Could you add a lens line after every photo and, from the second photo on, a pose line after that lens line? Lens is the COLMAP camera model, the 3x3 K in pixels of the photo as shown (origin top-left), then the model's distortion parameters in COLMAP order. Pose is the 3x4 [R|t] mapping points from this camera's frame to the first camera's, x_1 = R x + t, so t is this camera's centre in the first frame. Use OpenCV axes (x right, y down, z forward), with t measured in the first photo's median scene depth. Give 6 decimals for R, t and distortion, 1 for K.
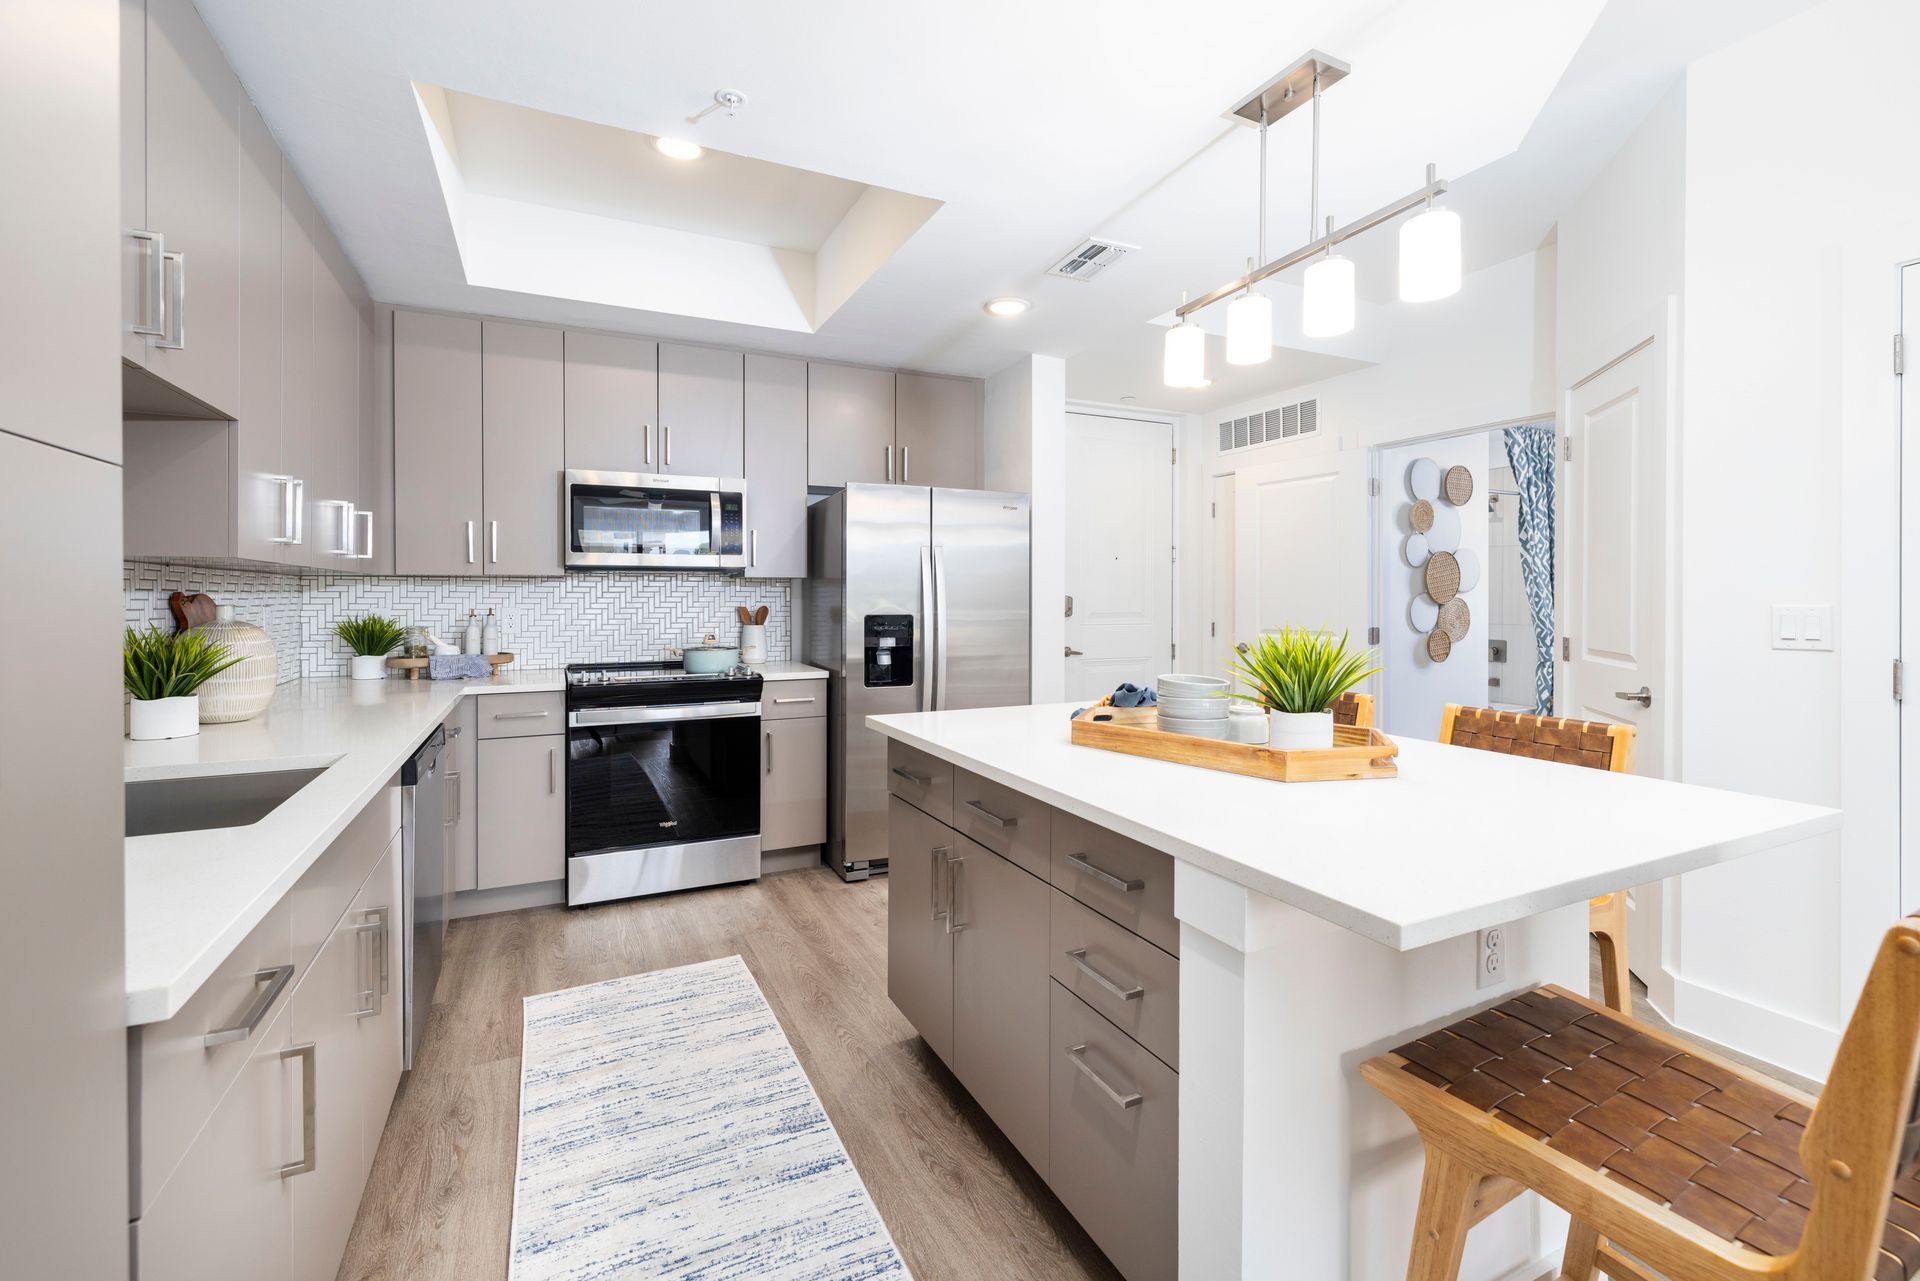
lens RADIAL K [[842.2, 0, 965.2], [0, 842.2, 601.6], [0, 0, 1]] dist [0.006726, 0.000379]
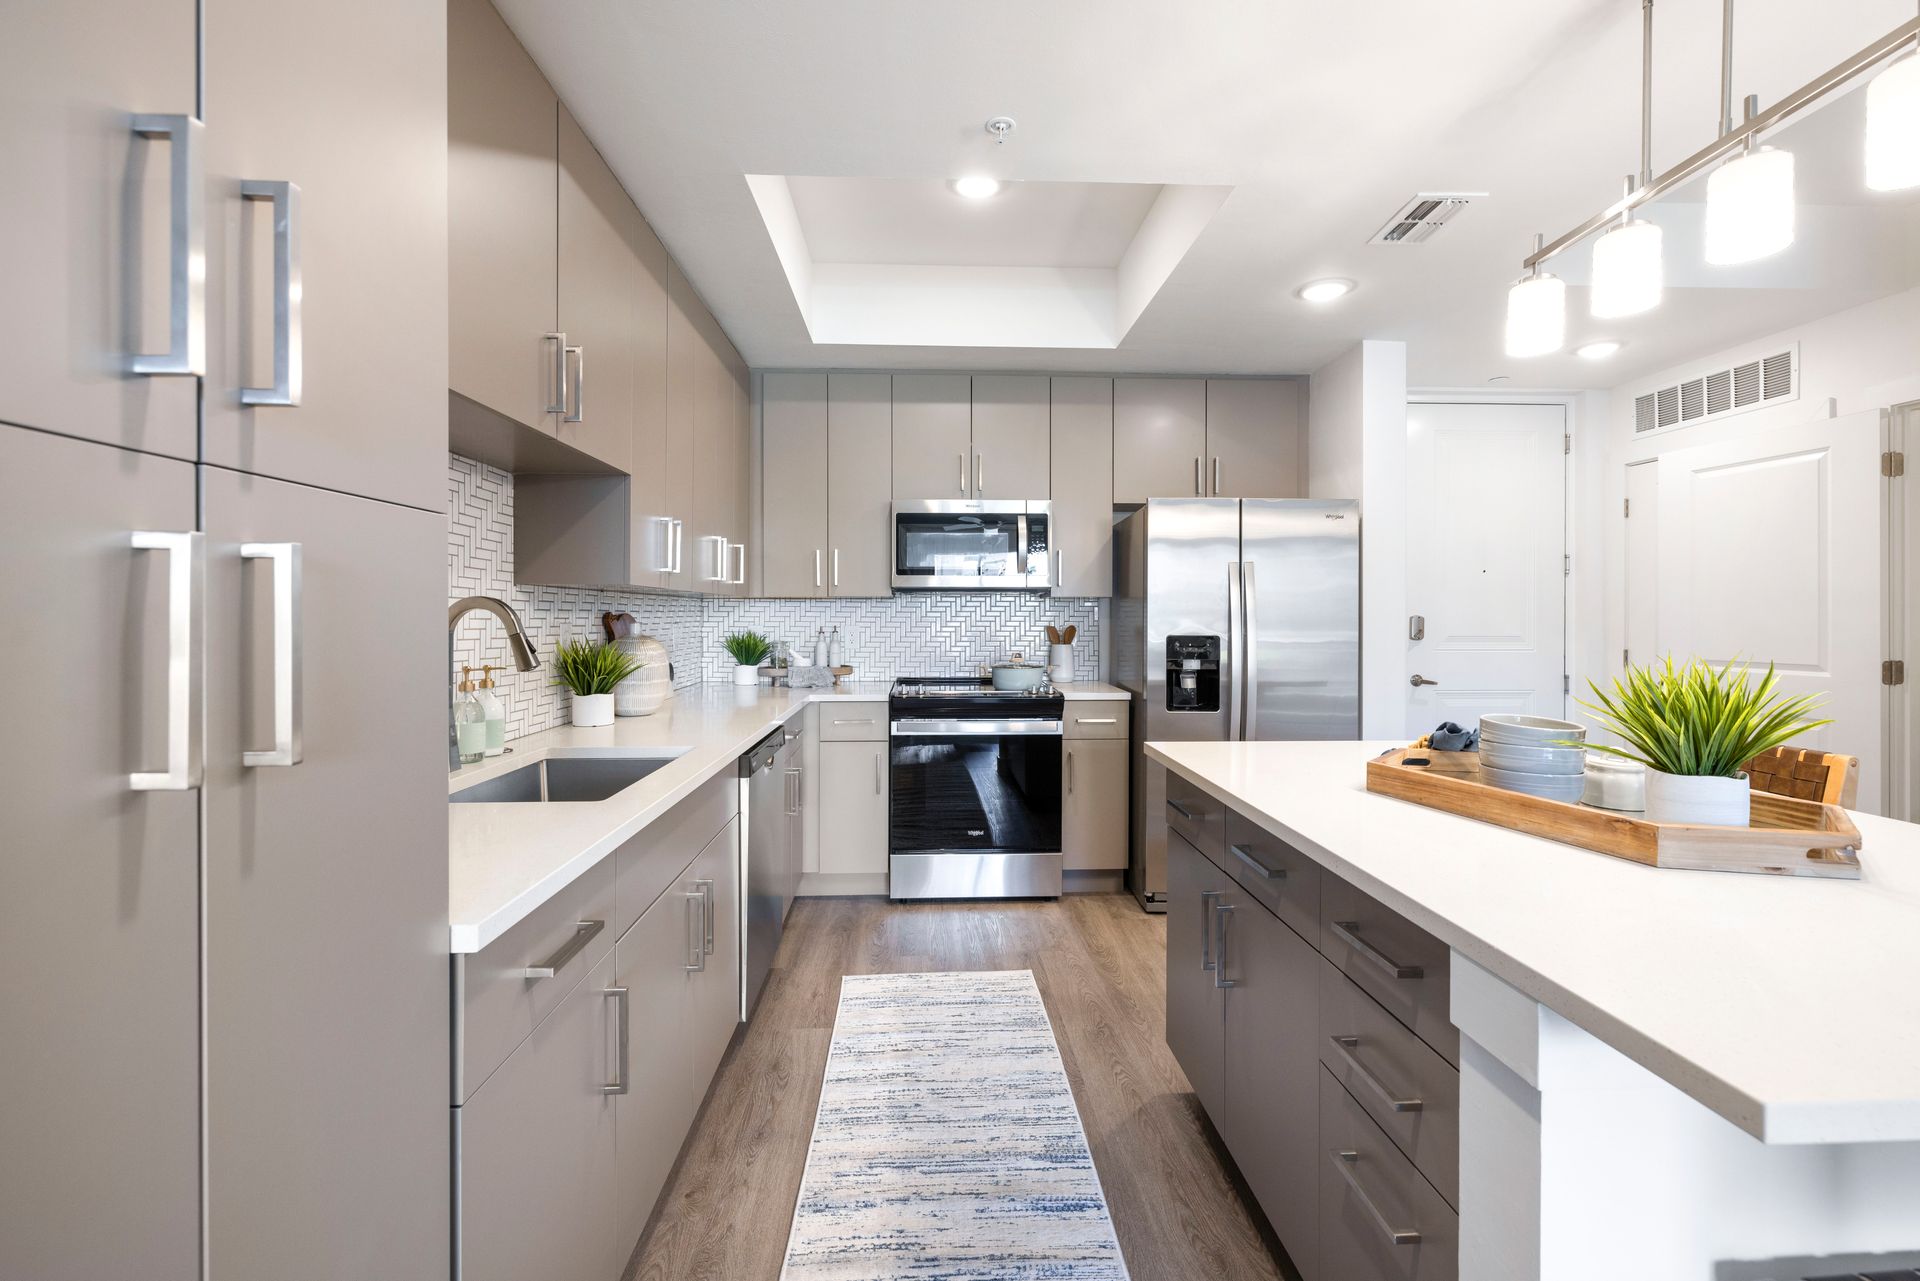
lens RADIAL K [[842.2, 0, 960.3], [0, 842.2, 617.8], [0, 0, 1]] dist [0.006726, 0.000379]
pose [[0.918274, 0.002178, -0.395939, 0.062774], [-0.003806, 0.999987, -0.003326, -0.000626], [0.395927, 0.004561, 0.918271, 0.039352]]
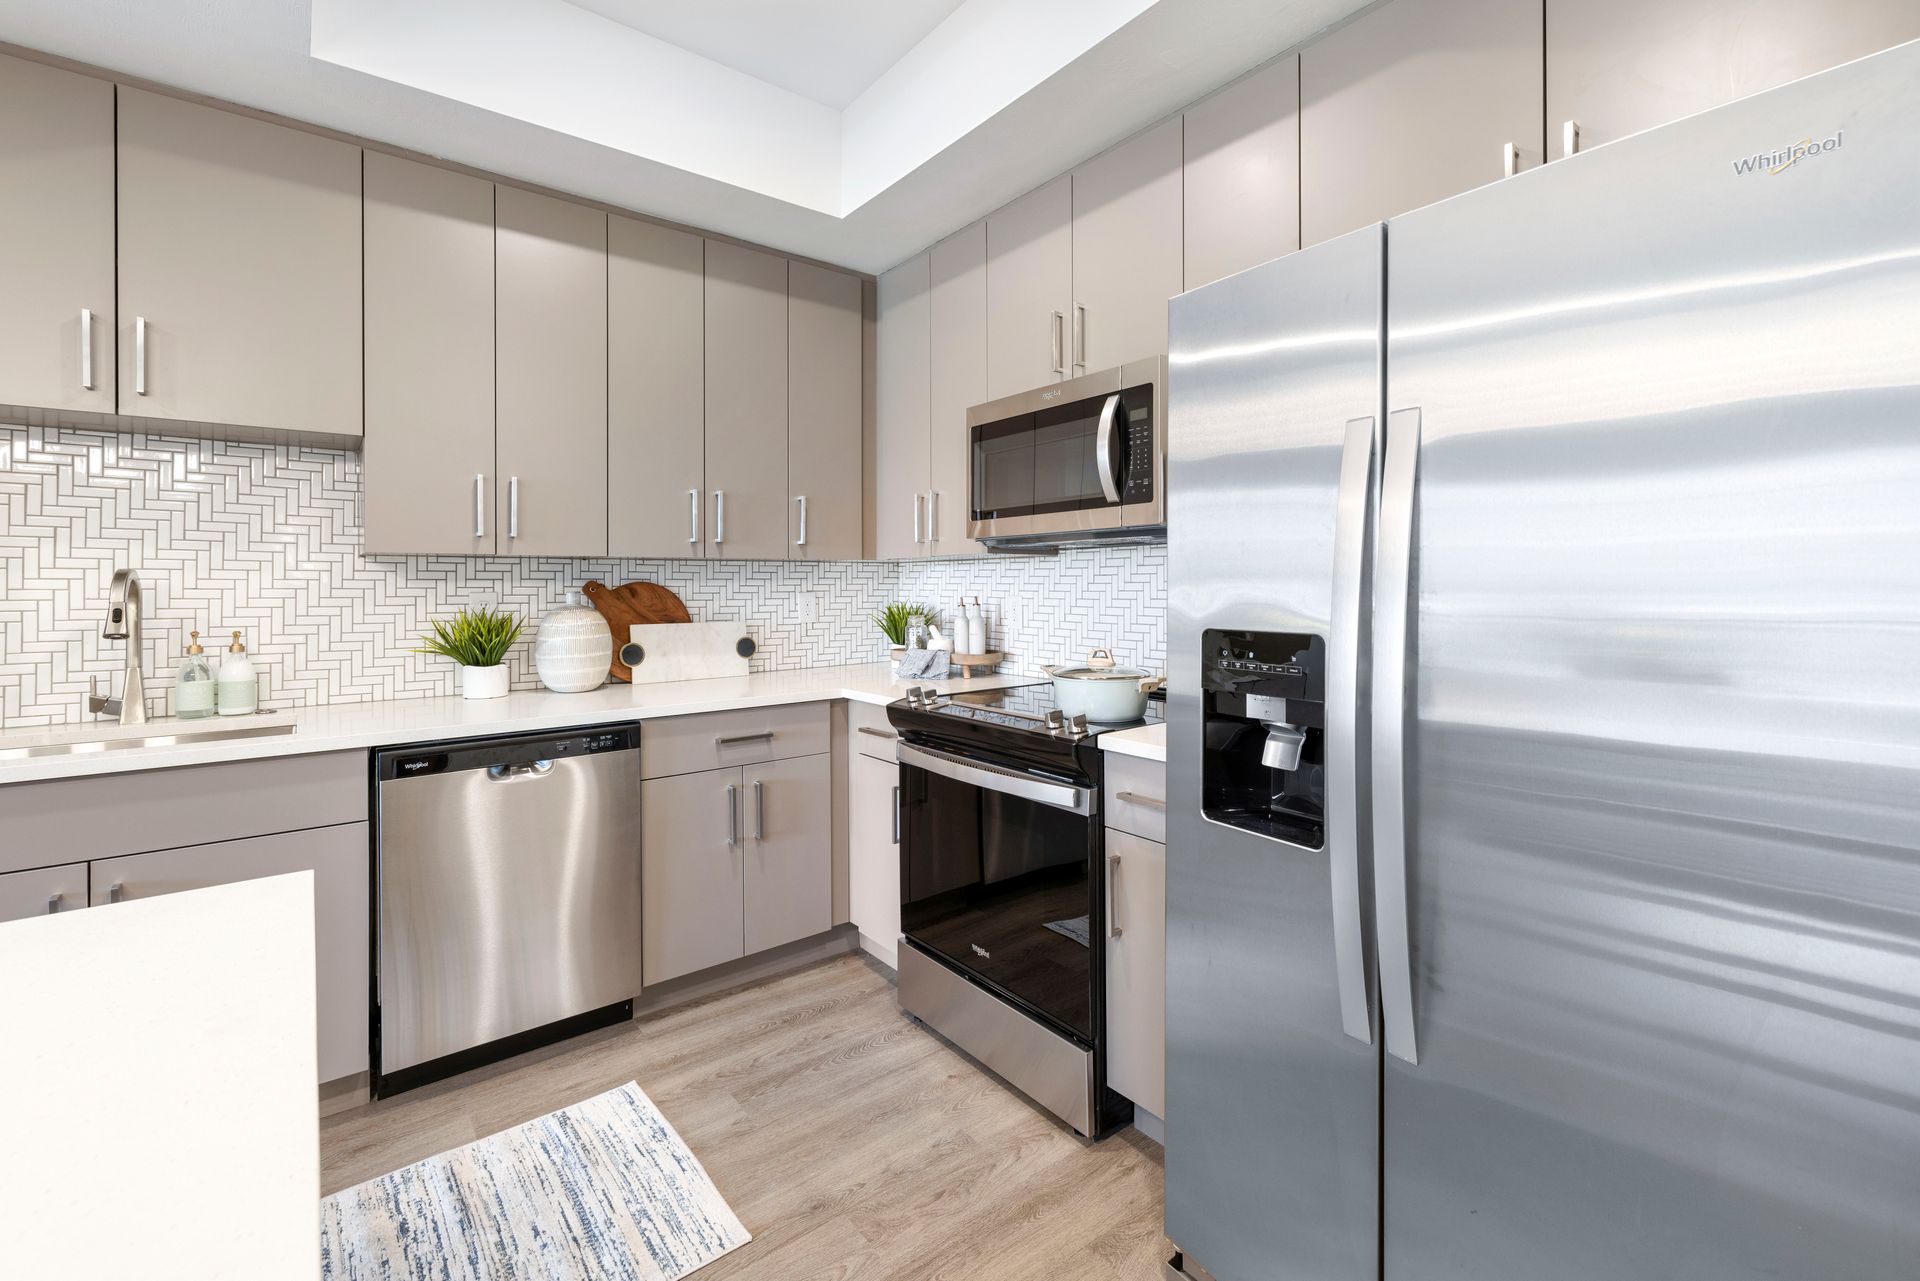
lens RADIAL K [[842.2, 0, 922.7], [0, 842.2, 578.8], [0, 0, 1]] dist [0.006726, 0.000379]
pose [[0.195439, -0.005983, -0.980698, 0.344141], [-0.000299, 0.999981, -0.006160, -0.006897], [0.980716, 0.001498, 0.195433, 1.167512]]
